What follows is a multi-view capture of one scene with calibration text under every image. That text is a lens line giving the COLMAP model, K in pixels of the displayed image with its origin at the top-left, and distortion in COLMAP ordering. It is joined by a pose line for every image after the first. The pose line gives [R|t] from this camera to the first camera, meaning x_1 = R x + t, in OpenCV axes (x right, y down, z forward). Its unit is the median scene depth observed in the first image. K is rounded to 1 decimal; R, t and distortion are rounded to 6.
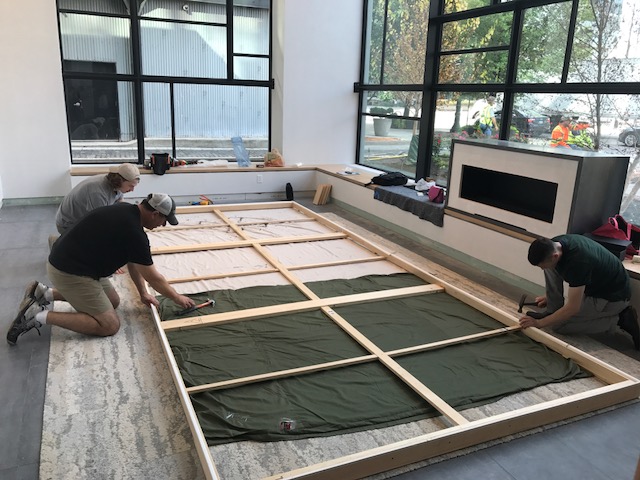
lens RADIAL K [[526.0, 0, 315.3], [0, 526.0, 241.0], [0, 0, 1]] dist [0.053525, -0.051732]
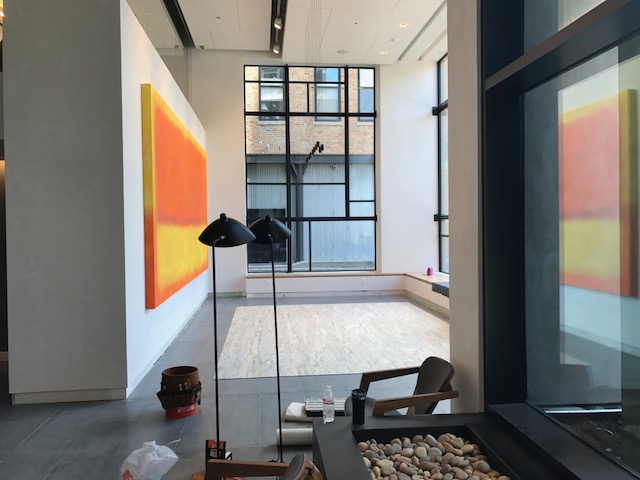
lens RADIAL K [[526.0, 0, 321.7], [0, 526.0, 240.2], [0, 0, 1]] dist [0.053525, -0.051732]
pose [[0.951213, -0.037687, -0.306223, 0.221187], [-0.038566, 0.970204, -0.239201, 0.117015], [0.306114, 0.239341, 0.921418, -0.378906]]
